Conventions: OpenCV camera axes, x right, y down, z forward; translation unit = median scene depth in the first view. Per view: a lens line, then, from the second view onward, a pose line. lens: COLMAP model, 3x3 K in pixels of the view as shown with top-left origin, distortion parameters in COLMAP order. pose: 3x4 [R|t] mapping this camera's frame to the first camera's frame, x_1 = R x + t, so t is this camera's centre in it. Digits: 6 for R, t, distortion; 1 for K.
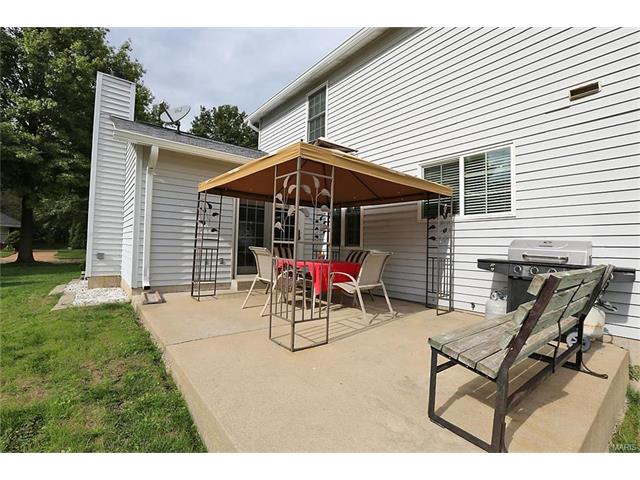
lens RADIAL K [[298.1, 0, 316.0], [0, 298.1, 238.5], [0, 0, 1]] dist [-0.014901, 0.002088]
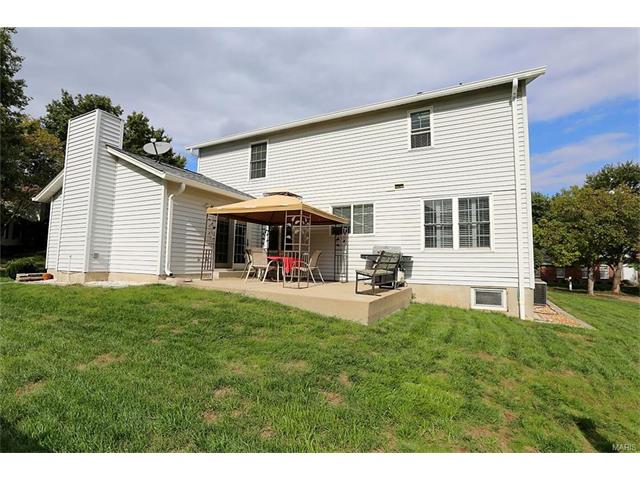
lens RADIAL K [[300.5, 0, 321.5], [0, 300.5, 241.9], [0, 0, 1]] dist [-0.001917, -0.000018]
pose [[0.908508, 0.021709, 0.417303, -0.518142], [-0.011678, 0.999579, -0.026575, 0.030282], [-0.417704, 0.019270, 0.908379, -0.722161]]
